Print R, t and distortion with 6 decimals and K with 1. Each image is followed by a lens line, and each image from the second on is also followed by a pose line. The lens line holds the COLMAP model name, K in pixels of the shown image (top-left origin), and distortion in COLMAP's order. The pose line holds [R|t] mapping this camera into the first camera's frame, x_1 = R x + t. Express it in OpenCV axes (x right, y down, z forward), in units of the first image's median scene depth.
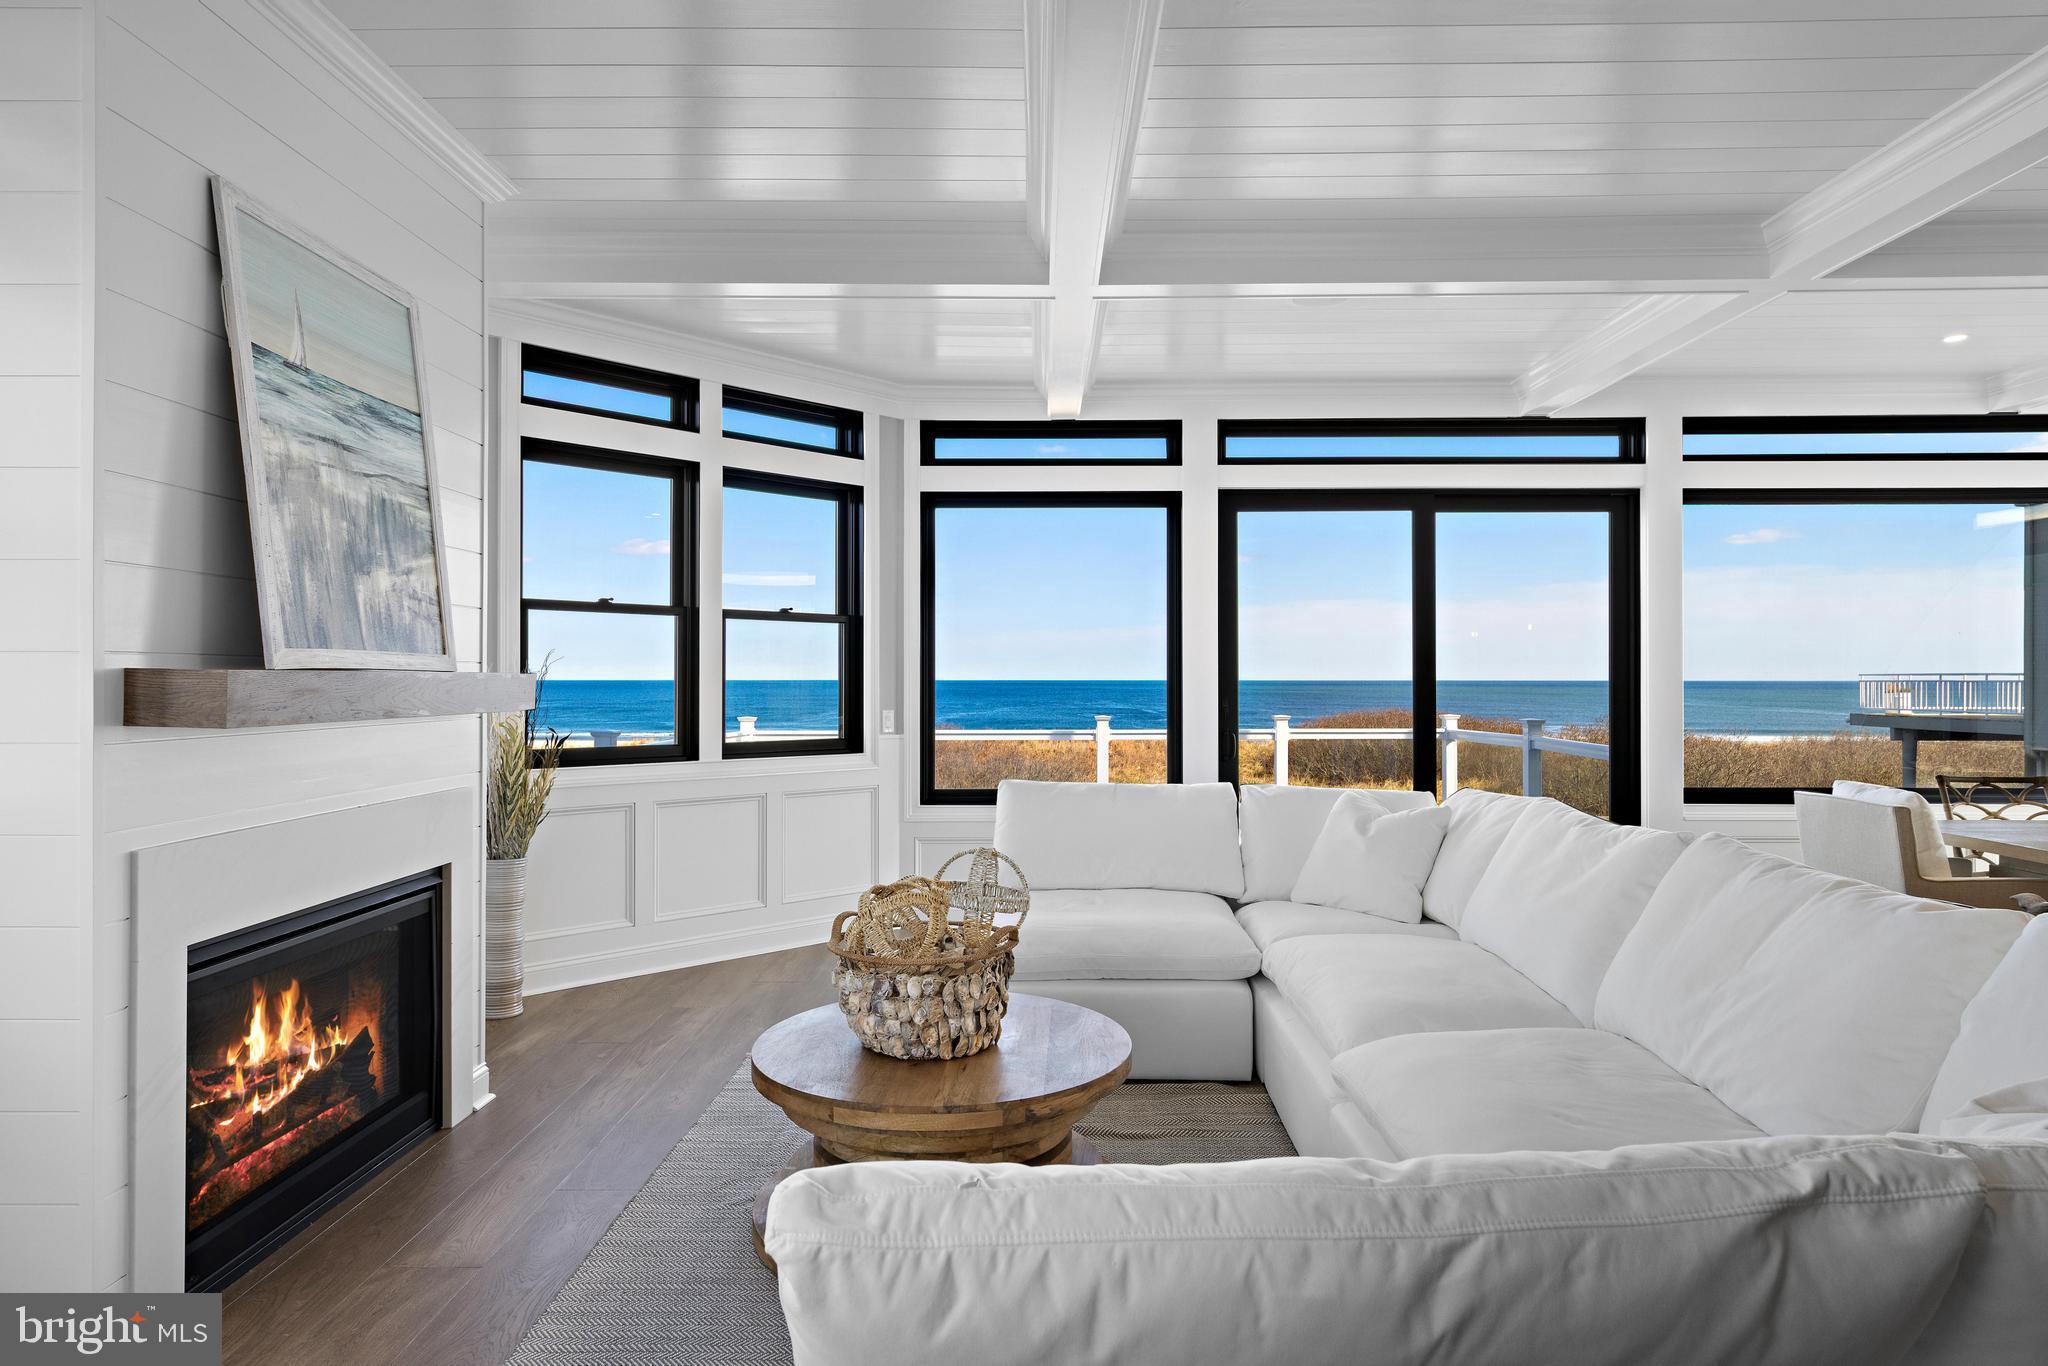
lens RADIAL K [[1195.1, 0, 1031.1], [0, 1195.1, 675.8], [0, 0, 1]] dist [0.001559, 0.001336]
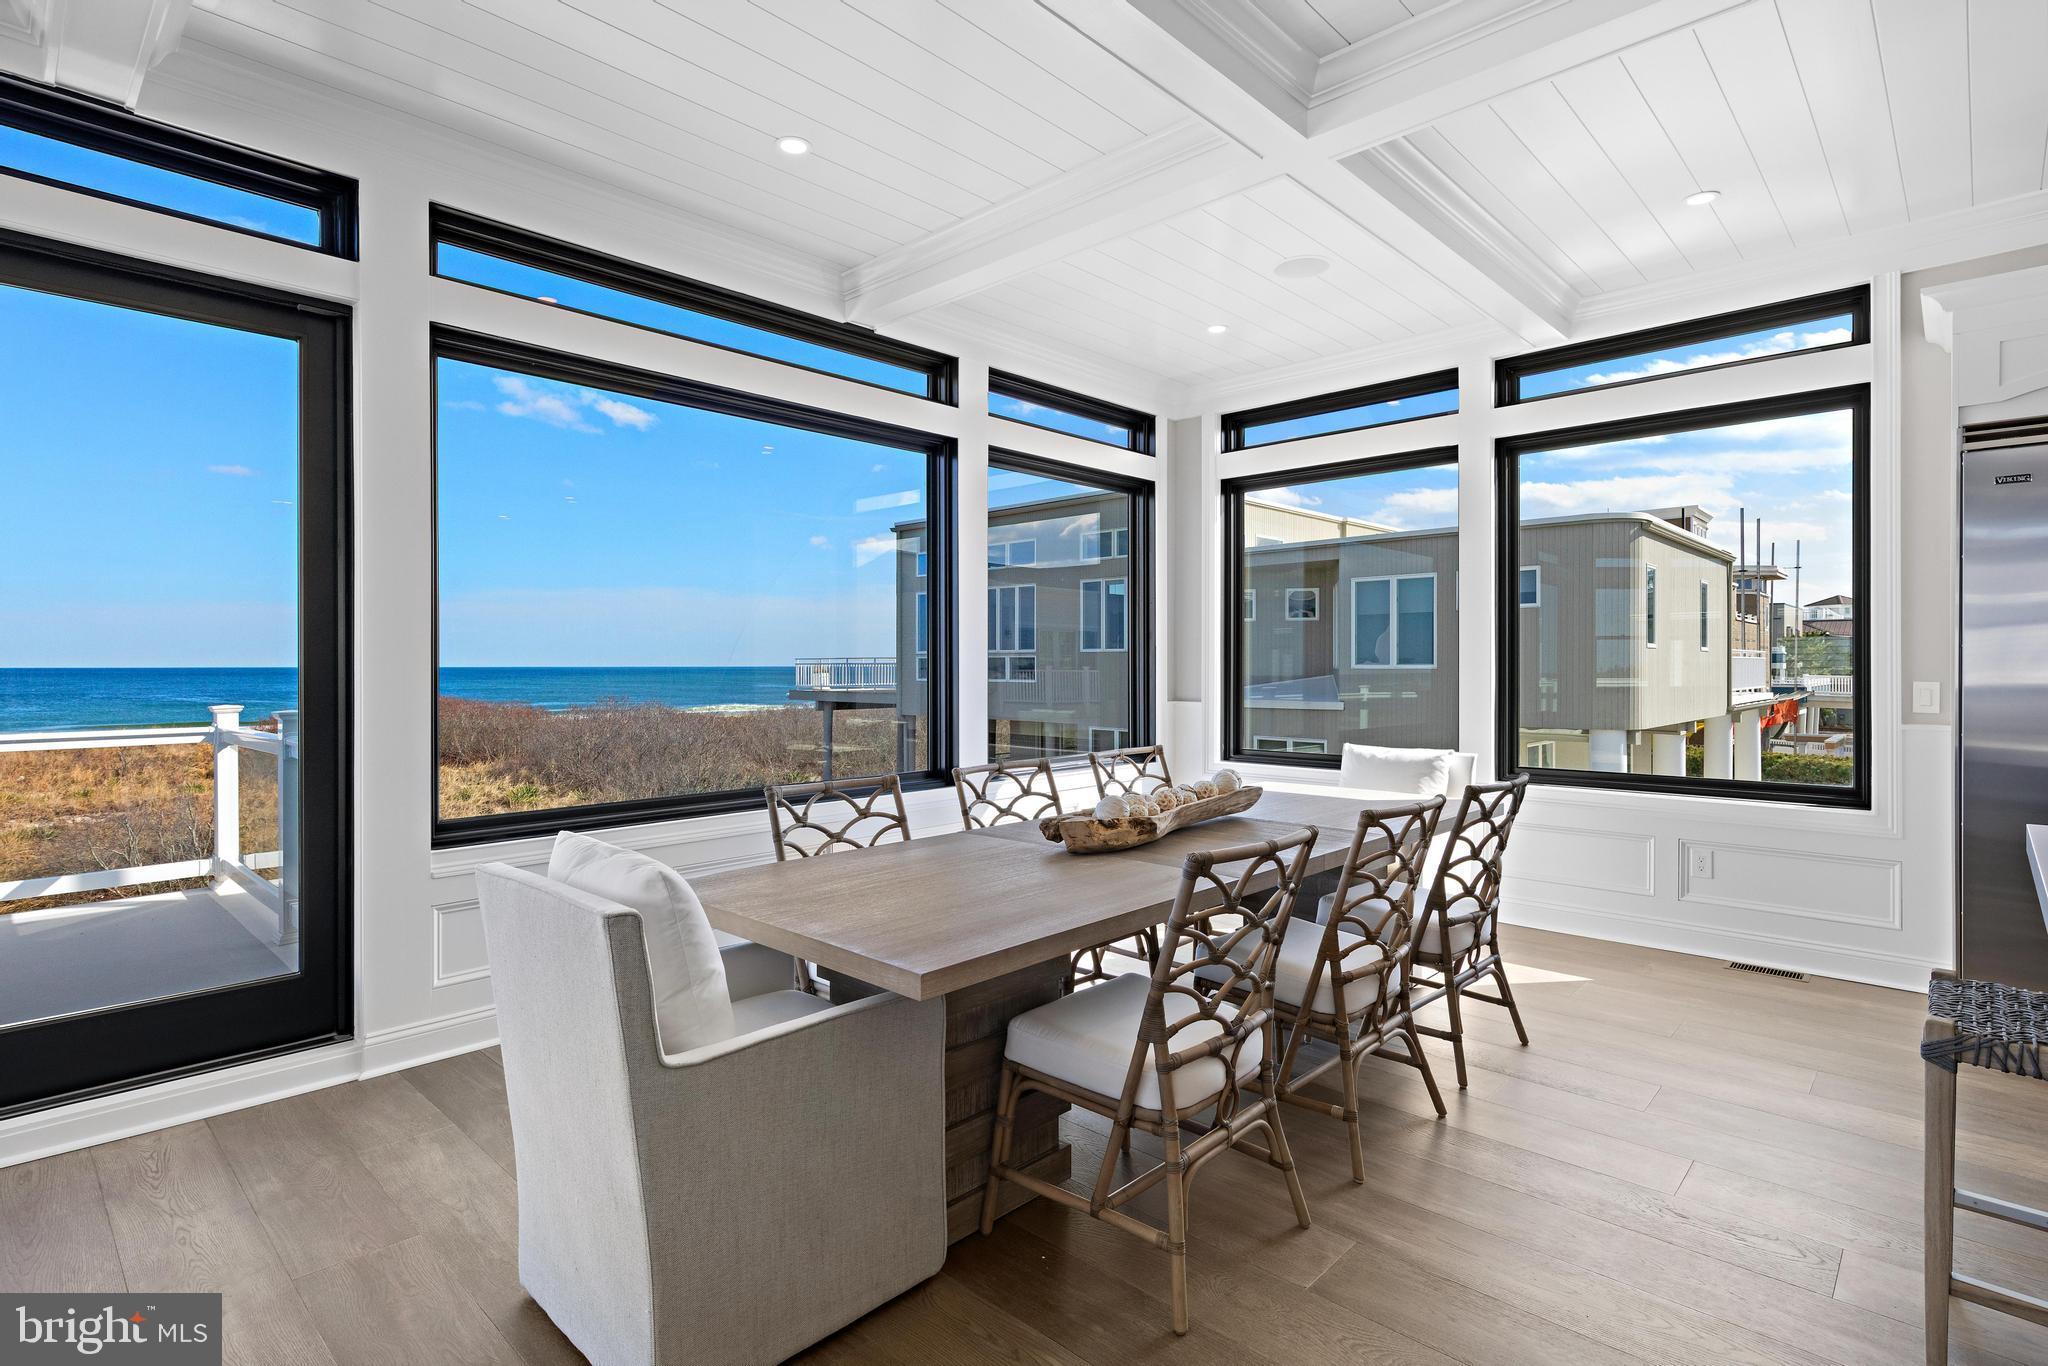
lens RADIAL K [[1017.0, 0, 1024.6], [0, 1017.0, 675.3], [0, 0, 1]] dist [0.000397, -0.000013]
pose [[0.682300, -0.009190, 0.731014, 0.446025], [0.000958, 0.999931, 0.011677, 0.016194], [-0.731071, -0.007268, 0.682262, 0.519169]]
